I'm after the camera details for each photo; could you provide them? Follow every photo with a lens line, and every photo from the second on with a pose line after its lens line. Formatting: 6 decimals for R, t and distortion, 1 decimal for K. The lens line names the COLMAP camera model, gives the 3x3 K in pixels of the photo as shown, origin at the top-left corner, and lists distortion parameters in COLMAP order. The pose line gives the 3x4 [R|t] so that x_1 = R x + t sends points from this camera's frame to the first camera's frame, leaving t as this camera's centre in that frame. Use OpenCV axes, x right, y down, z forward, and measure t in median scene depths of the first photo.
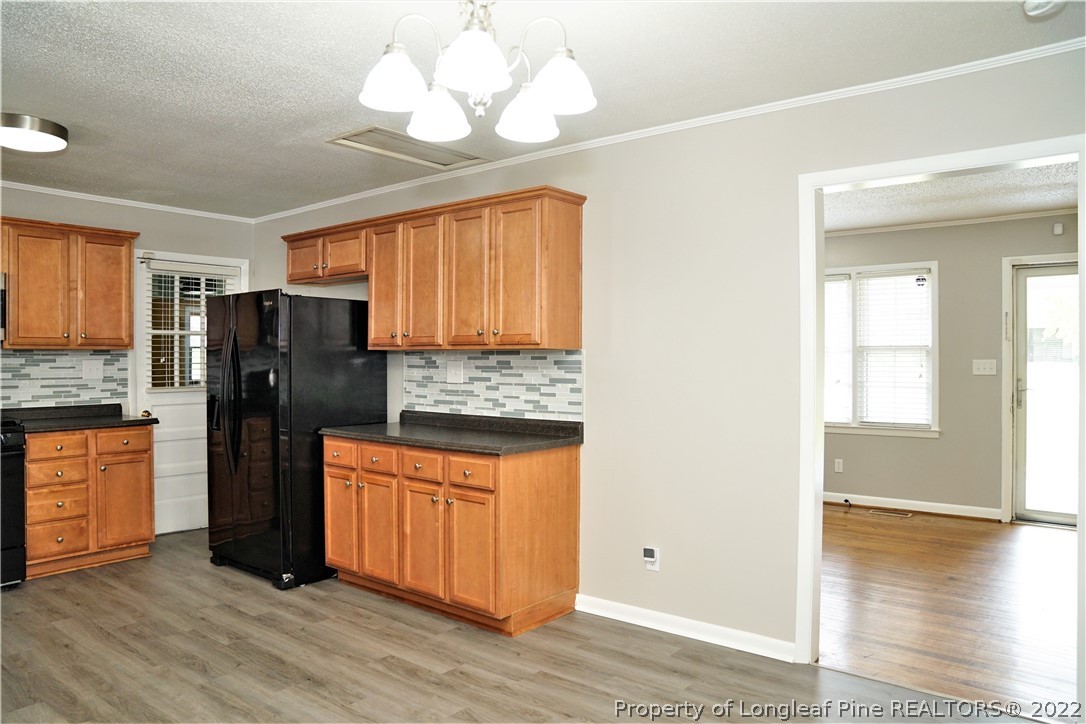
lens RADIAL K [[747.6, 0, 537.4], [0, 747.6, 360.7], [0, 0, 1]] dist [-0.127574, 0.090628]
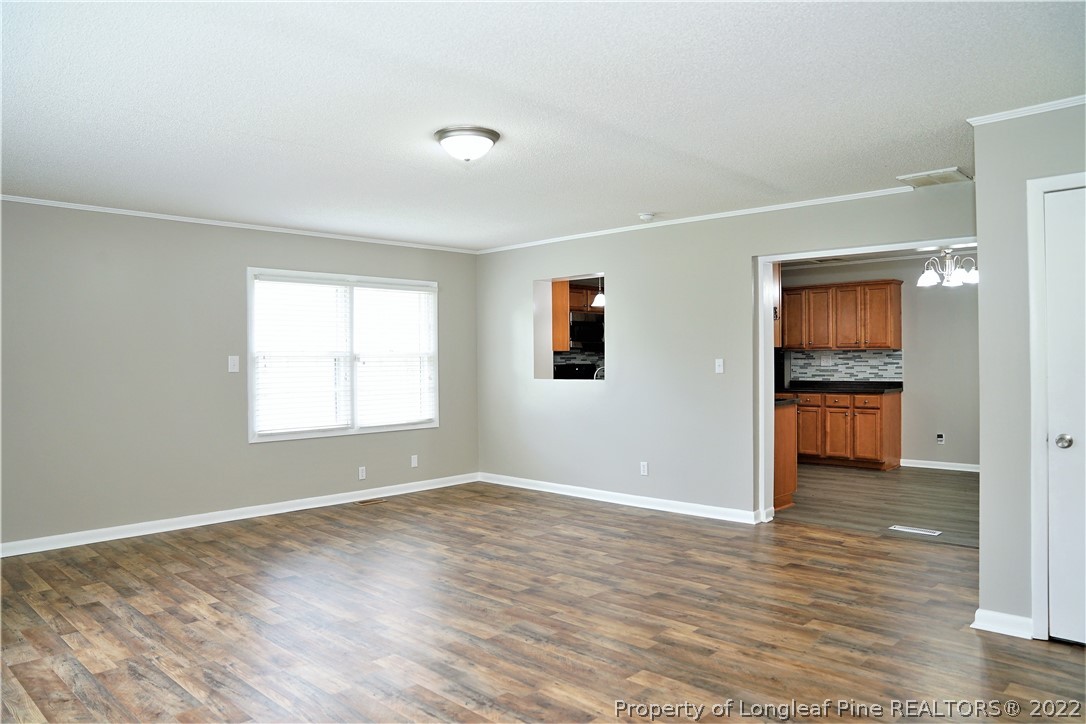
lens RADIAL K [[747.6, 0, 532.8], [0, 747.6, 359.1], [0, 0, 1]] dist [-0.127574, 0.090628]
pose [[0.995449, -0.011510, -0.094600, -0.856810], [0.011023, 0.999923, -0.005667, 0.015040], [0.094658, 0.004599, 0.995499, -1.313860]]
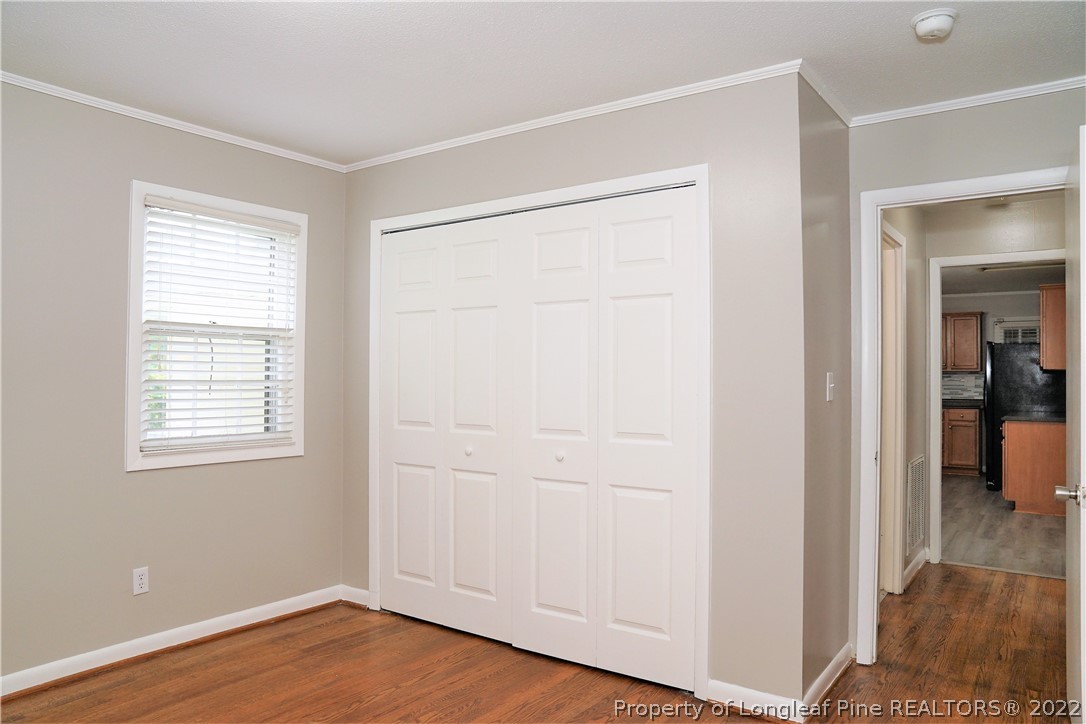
lens RADIAL K [[747.6, 0, 538.9], [0, 747.6, 368.3], [0, 0, 1]] dist [-0.127574, 0.090628]
pose [[0.047102, -0.013469, -0.998799, 1.697336], [-0.006226, 0.999886, -0.013777, 0.014427], [0.998871, 0.006867, 0.047013, -0.363012]]
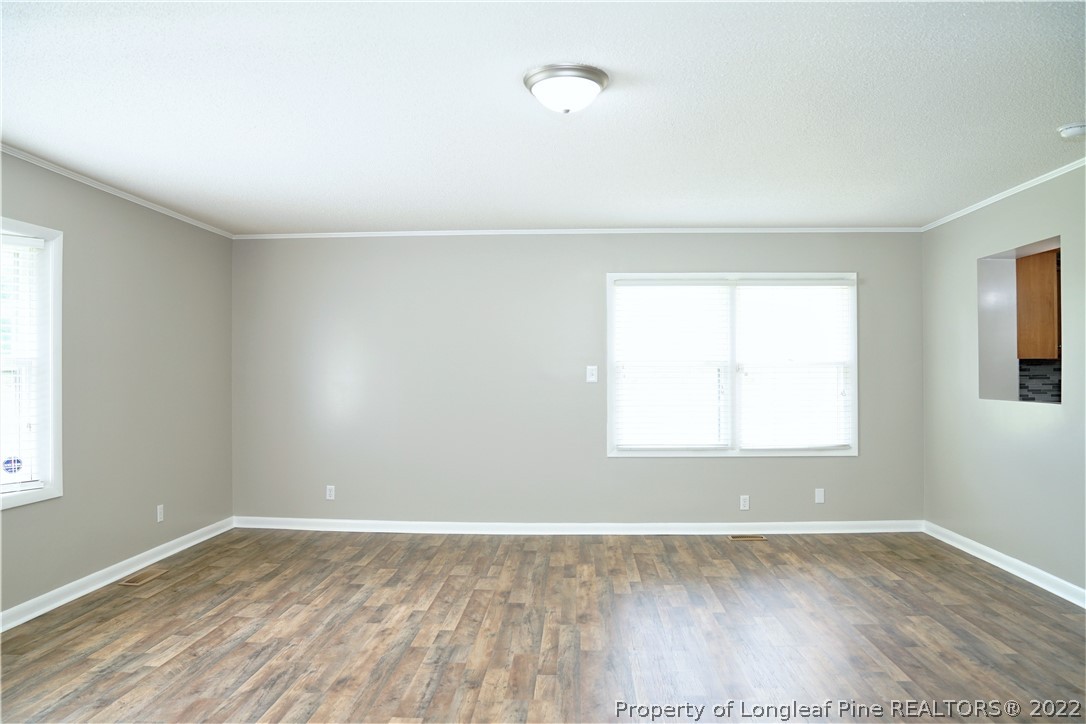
lens RADIAL K [[747.6, 0, 541.1], [0, 747.6, 361.1], [0, 0, 1]] dist [-0.127574, 0.090628]
pose [[0.585534, -0.012680, -0.810549, -0.437075], [-0.001355, 0.999861, -0.016620, 0.008871], [0.810647, 0.010830, 0.585435, -0.804107]]
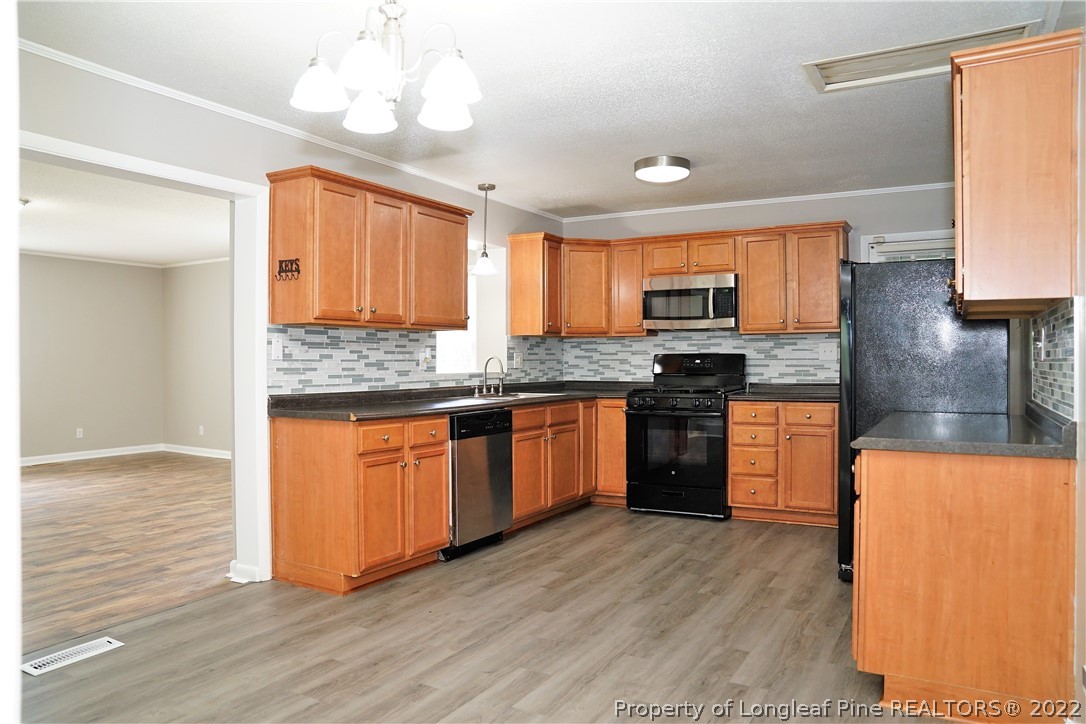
lens RADIAL K [[747.6, 0, 543.7], [0, 747.6, 364.0], [0, 0, 1]] dist [-0.127574, 0.090628]
pose [[0.154338, 0.002208, -0.988016, 0.547535], [0.001460, 0.999996, 0.002463, 0.036049], [0.988017, -0.001823, 0.154334, 0.511195]]
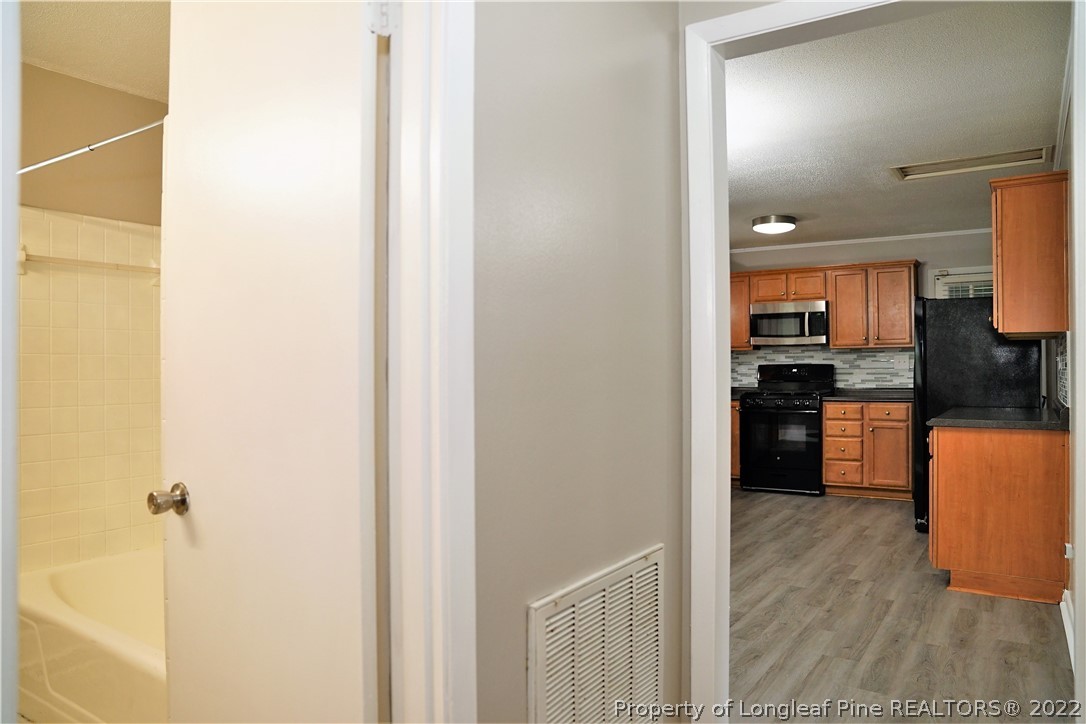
lens RADIAL K [[747.6, 0, 542.0], [0, 747.6, 362.0], [0, 0, 1]] dist [-0.127574, 0.090628]
pose [[0.079593, -0.011895, -0.996756, 0.921578], [0.003579, 0.999926, -0.011647, 0.033112], [0.996821, -0.002640, 0.079630, 0.261711]]
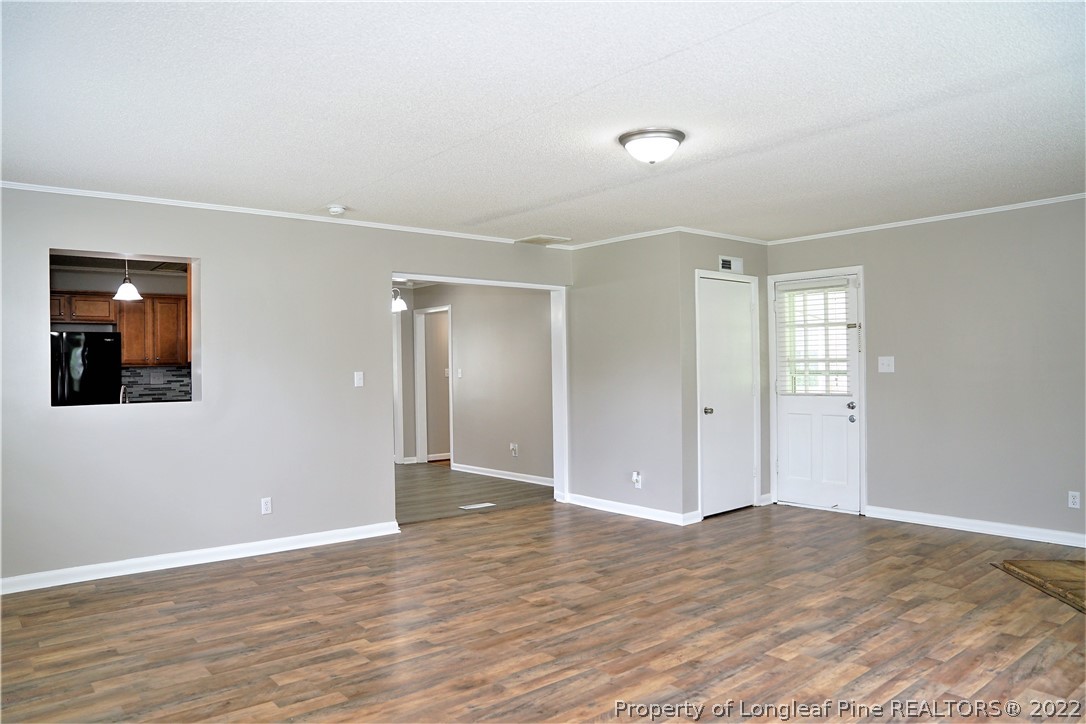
lens RADIAL K [[747.6, 0, 547.1], [0, 747.6, 369.1], [0, 0, 1]] dist [-0.127574, 0.090628]
pose [[0.197341, -0.006774, 0.980311, -2.010694], [0.020128, 0.999793, 0.002857, 0.007785], [-0.980128, 0.019168, 0.197437, -0.391878]]
